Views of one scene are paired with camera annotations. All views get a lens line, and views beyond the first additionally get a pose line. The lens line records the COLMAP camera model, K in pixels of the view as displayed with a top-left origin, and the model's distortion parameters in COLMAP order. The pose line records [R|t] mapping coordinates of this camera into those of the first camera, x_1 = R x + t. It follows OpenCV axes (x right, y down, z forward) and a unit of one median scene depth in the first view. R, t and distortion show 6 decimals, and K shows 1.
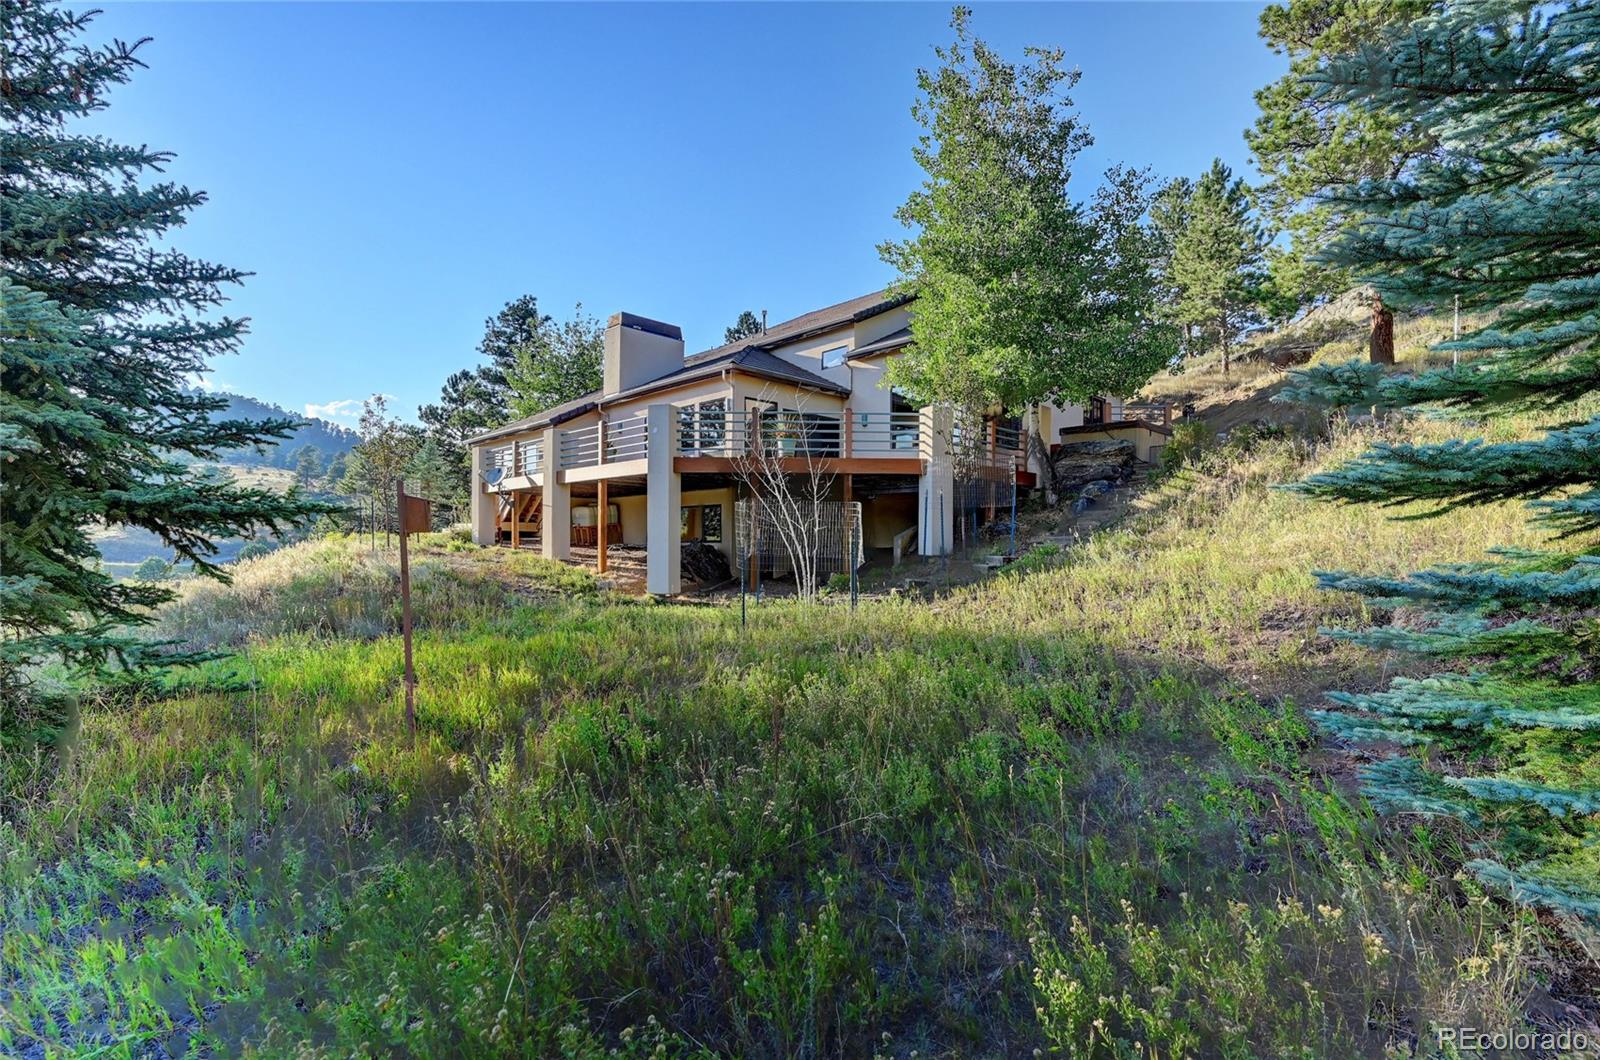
lens RADIAL K [[727.3, 0, 795.8], [0, 727.3, 533.6], [0, 0, 1]] dist [-0.000003, 0.000206]
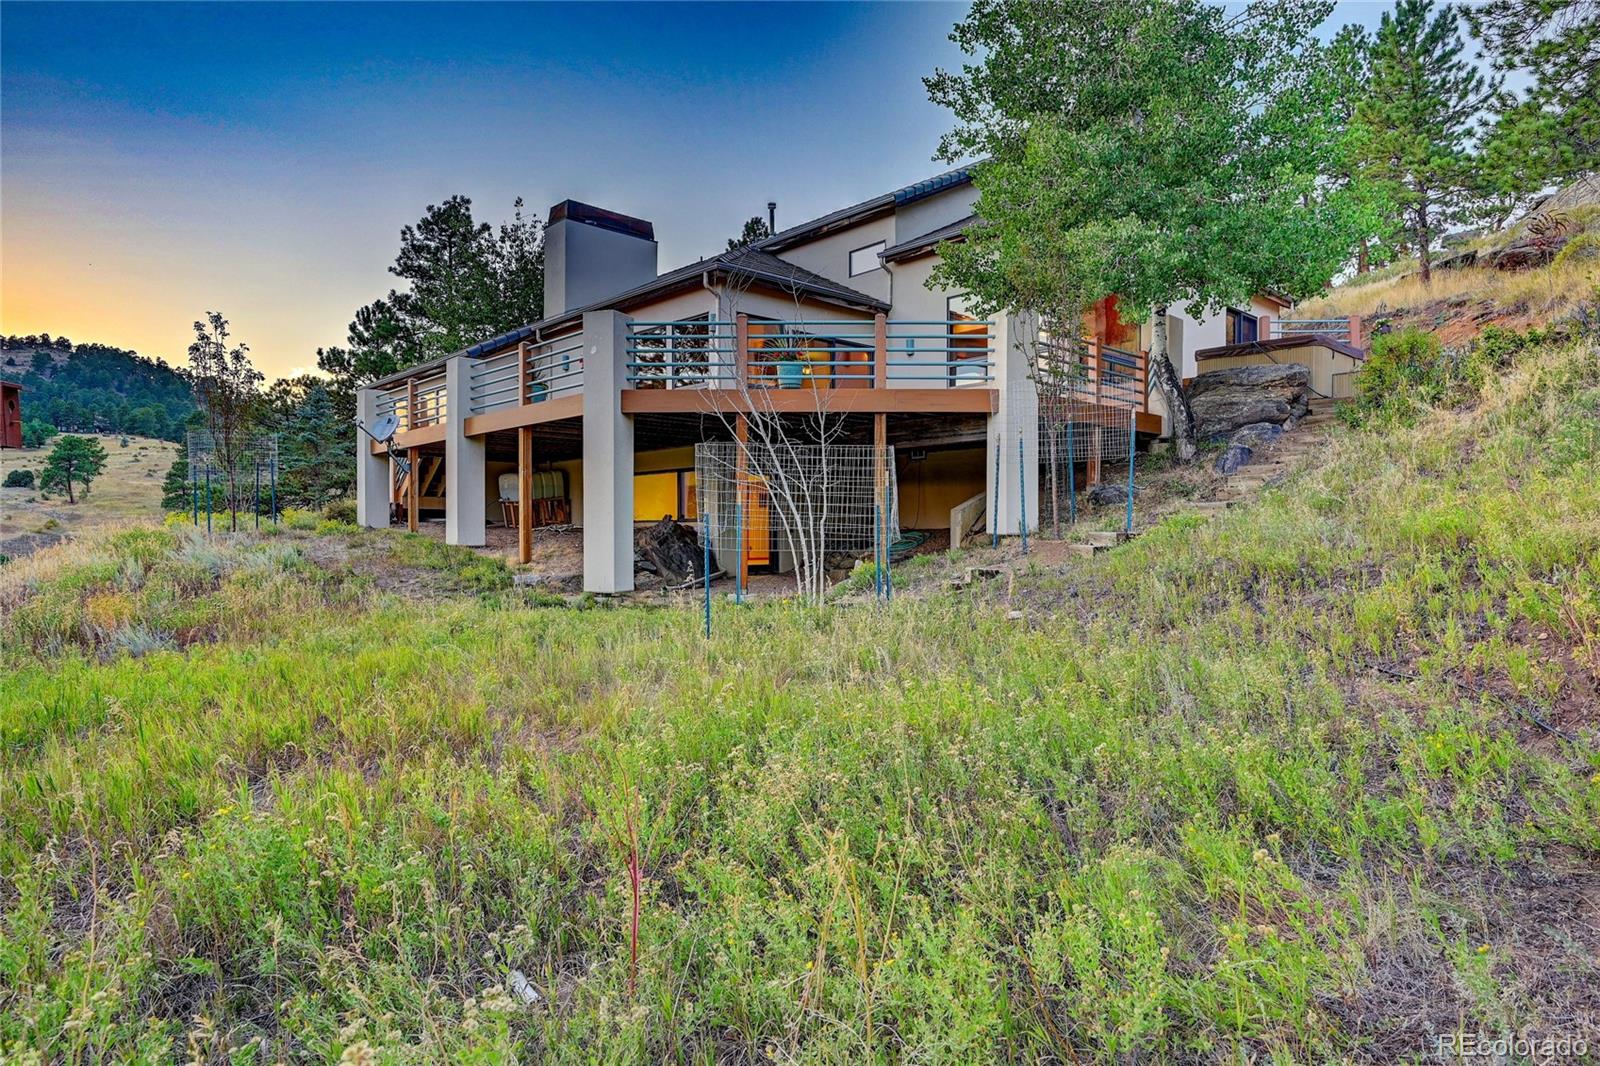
lens RADIAL K [[939.2, 0, 803.1], [0, 939.2, 531.5], [0, 0, 1]] dist [0.002074, -0.002250]
pose [[0.999529, -0.003666, -0.030481, 0.022579], [0.003896, 0.999964, 0.007492, 0.017394], [0.030453, -0.007608, 0.999507, 0.112883]]
